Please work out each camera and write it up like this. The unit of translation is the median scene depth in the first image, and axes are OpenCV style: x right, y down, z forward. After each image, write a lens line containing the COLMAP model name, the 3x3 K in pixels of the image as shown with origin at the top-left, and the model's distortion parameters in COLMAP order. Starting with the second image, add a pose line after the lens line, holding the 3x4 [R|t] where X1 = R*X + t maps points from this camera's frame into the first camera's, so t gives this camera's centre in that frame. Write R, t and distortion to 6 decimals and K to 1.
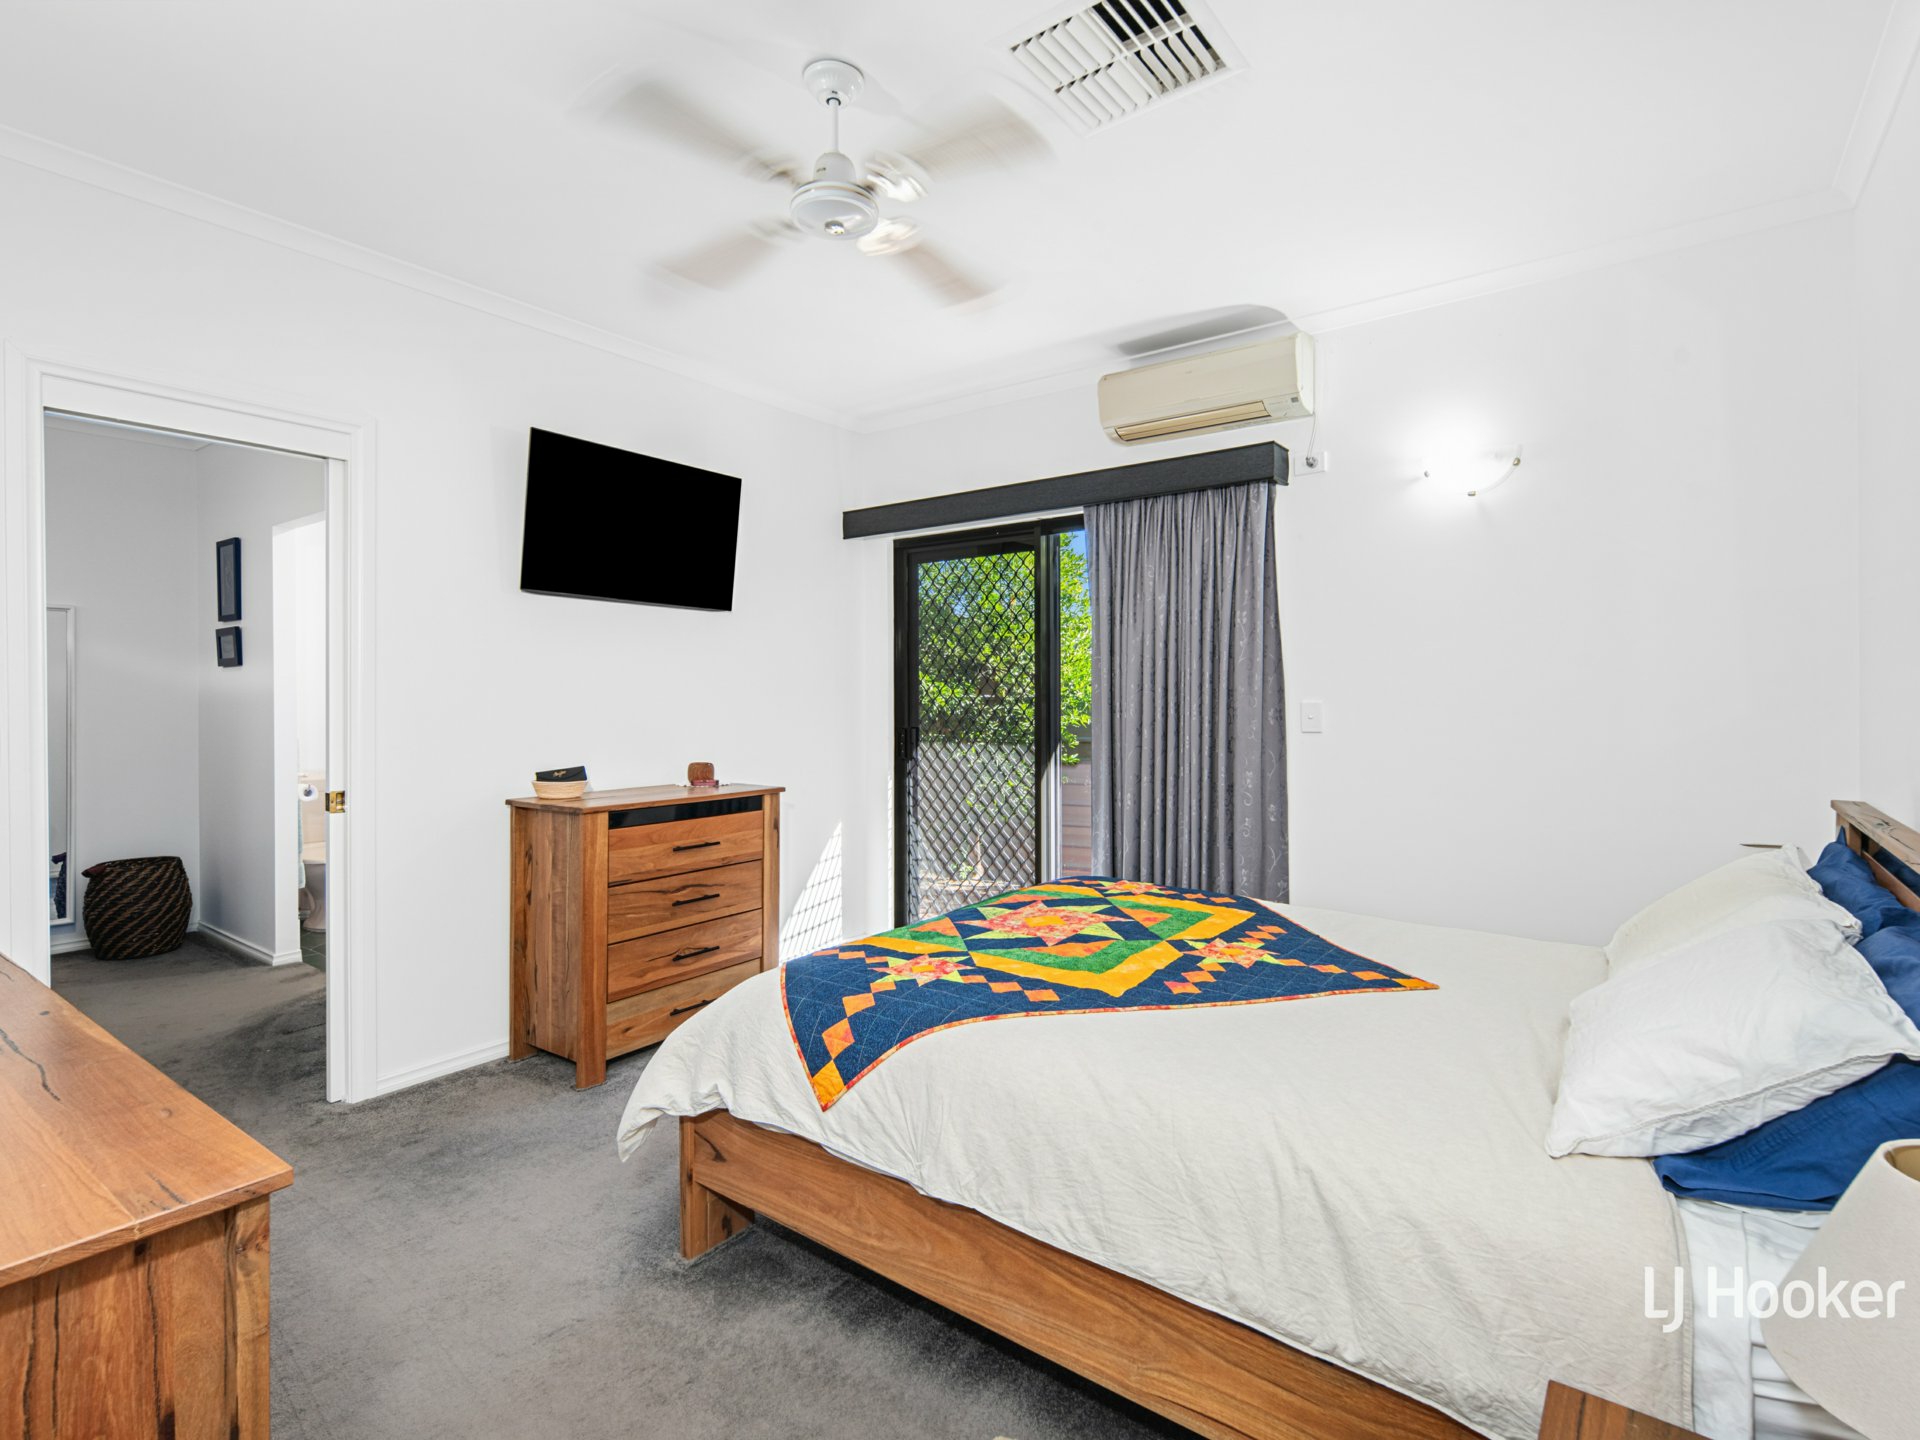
lens RADIAL K [[941.1, 0, 968.1], [0, 941.1, 699.3], [0, 0, 1]] dist [-0.001773, -0.000912]
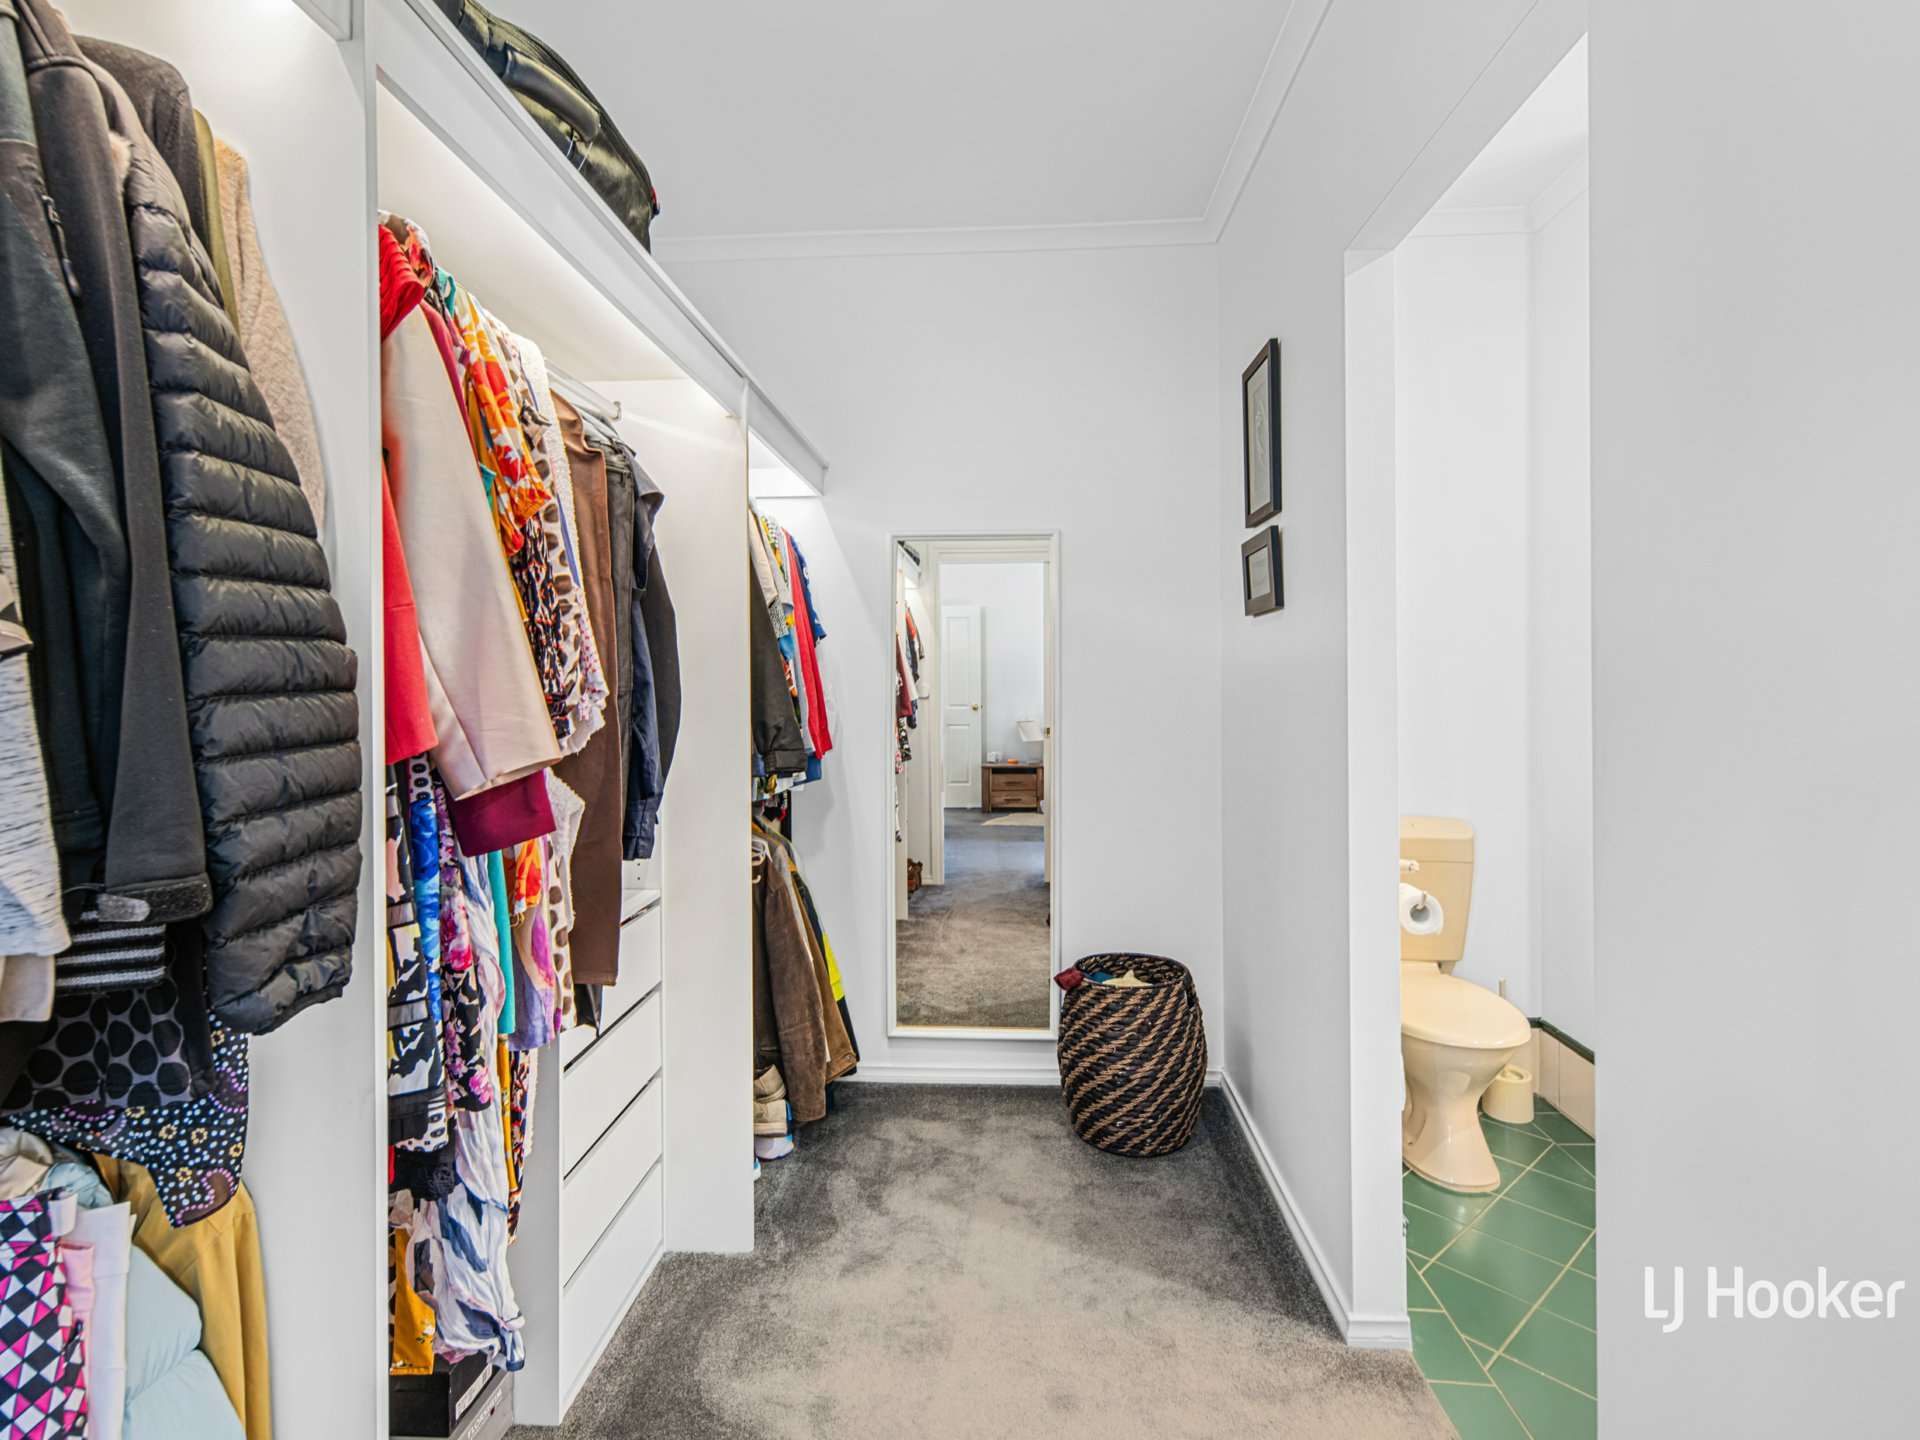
lens RADIAL K [[941.1, 0, 973.9], [0, 941.1, 676.4], [0, 0, 1]] dist [-0.001773, -0.000912]
pose [[0.557528, -0.003751, -0.830150, -0.474735], [0.001086, 0.999992, -0.003789, 0.000371], [0.830158, 0.001211, 0.557527, 0.617230]]
